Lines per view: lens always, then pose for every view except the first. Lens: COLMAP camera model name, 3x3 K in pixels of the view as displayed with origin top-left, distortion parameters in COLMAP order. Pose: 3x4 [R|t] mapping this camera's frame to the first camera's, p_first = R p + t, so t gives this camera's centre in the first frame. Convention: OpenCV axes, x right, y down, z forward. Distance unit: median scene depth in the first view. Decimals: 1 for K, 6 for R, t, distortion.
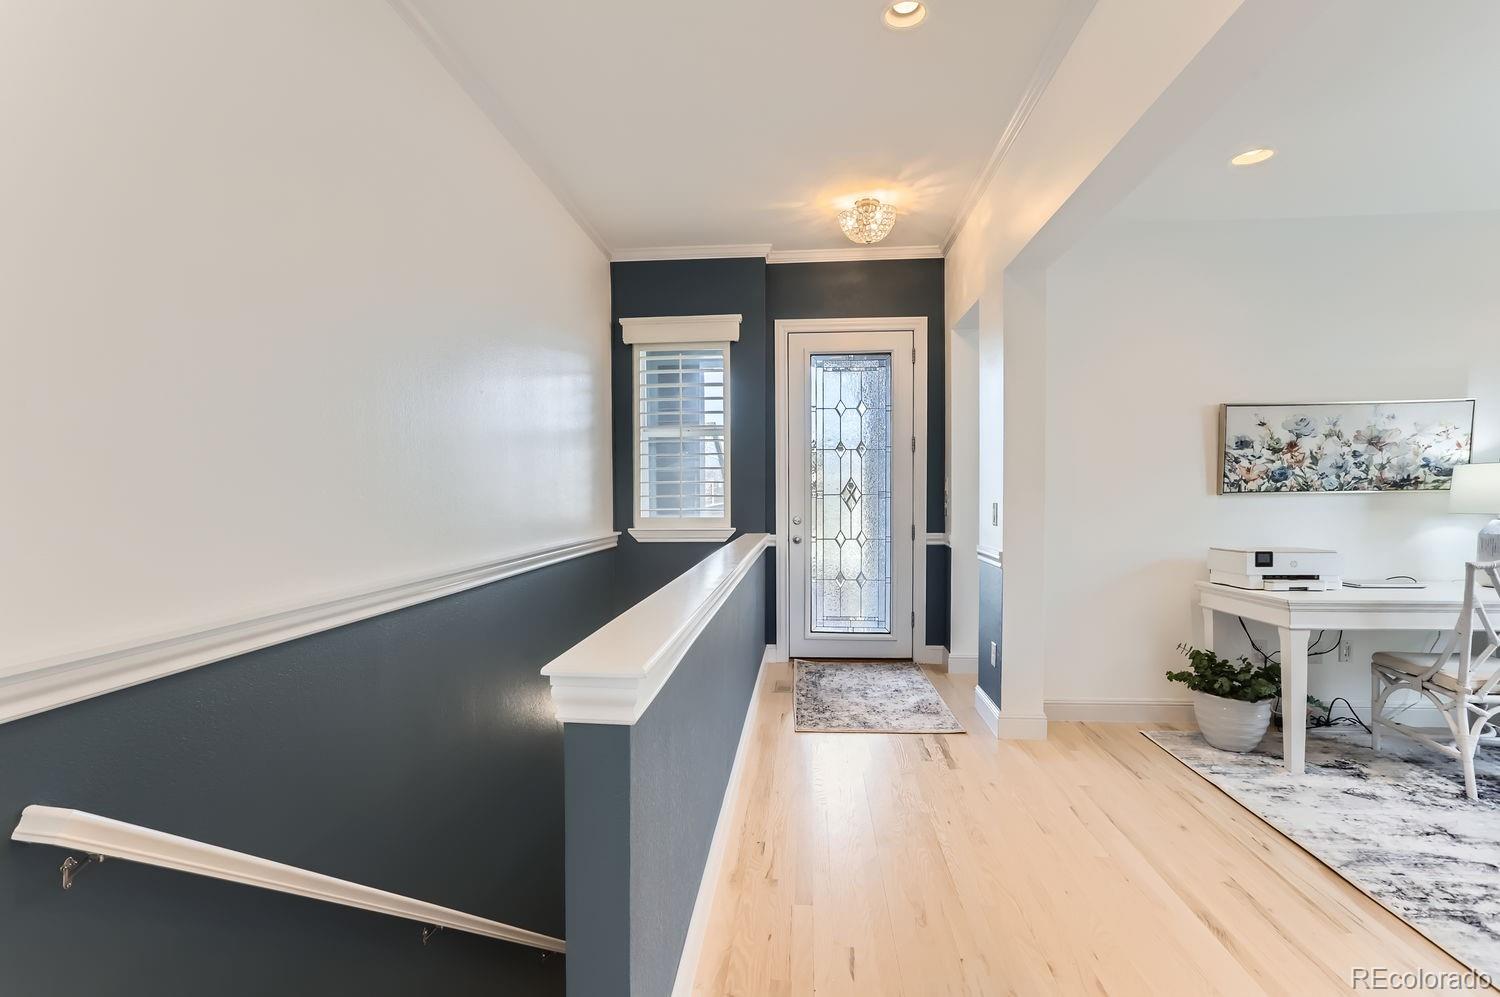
lens RADIAL K [[720.3, 0, 750.0], [0, 720.3, 498.5], [0, 0, 1]] dist [-0.045195, 0.026016]
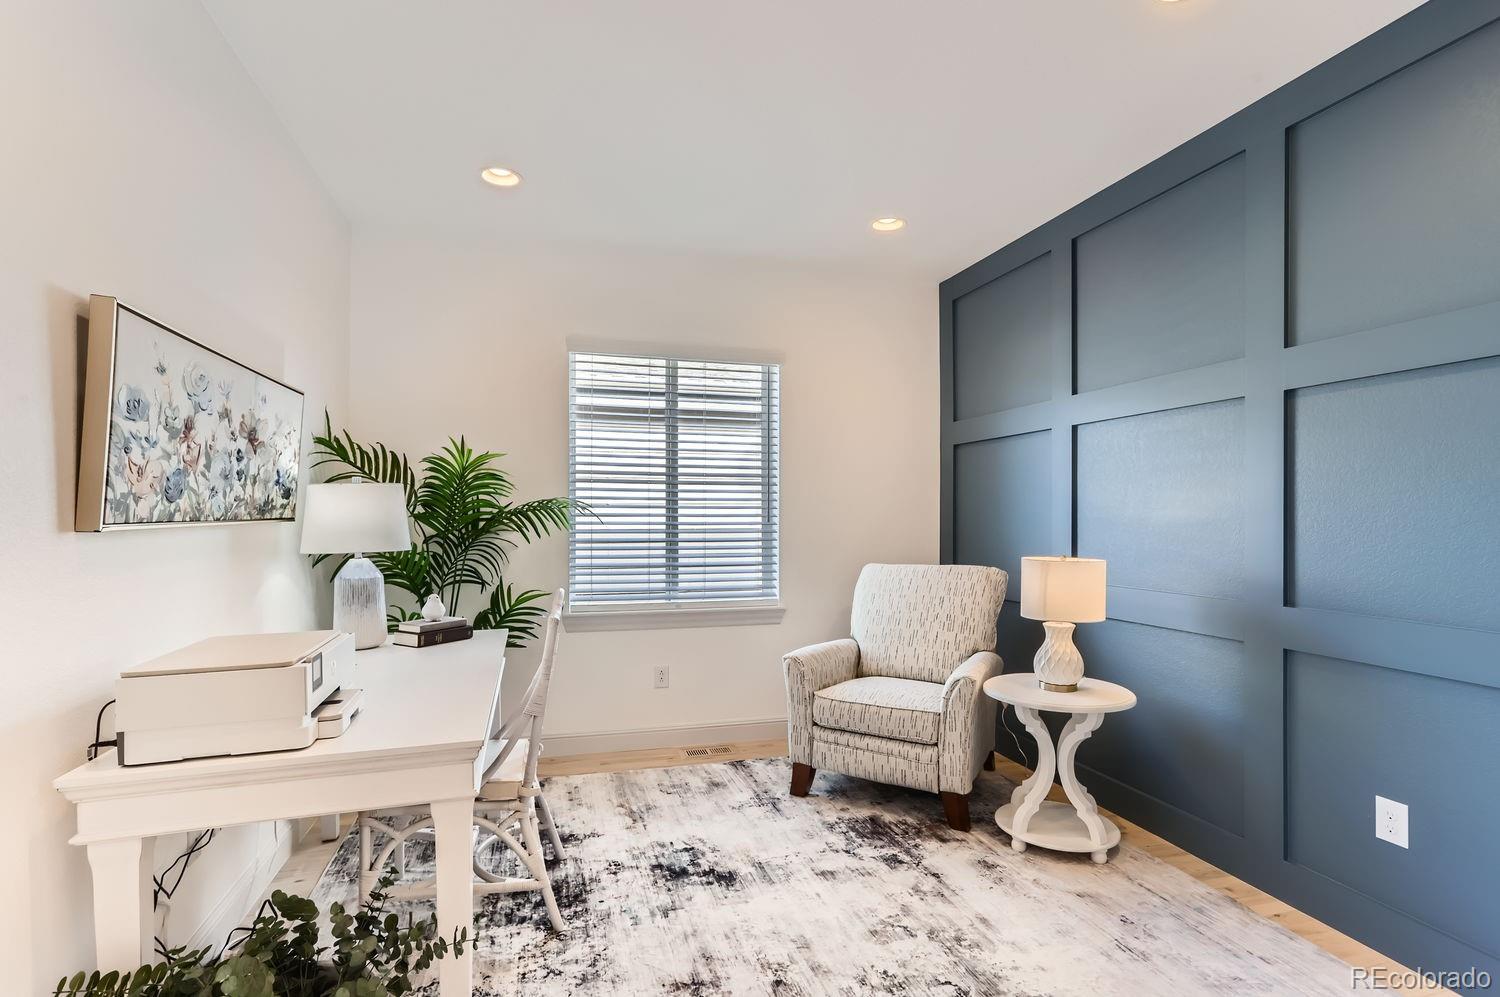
lens RADIAL K [[720.3, 0, 750.0], [0, 720.3, 498.5], [0, 0, 1]] dist [-0.045195, 0.026016]
pose [[-0.369857, 0.024798, 0.928758, 0.182174], [0.017934, 0.999648, -0.019549, -0.009790], [-0.928916, 0.009426, -0.370172, 0.822863]]
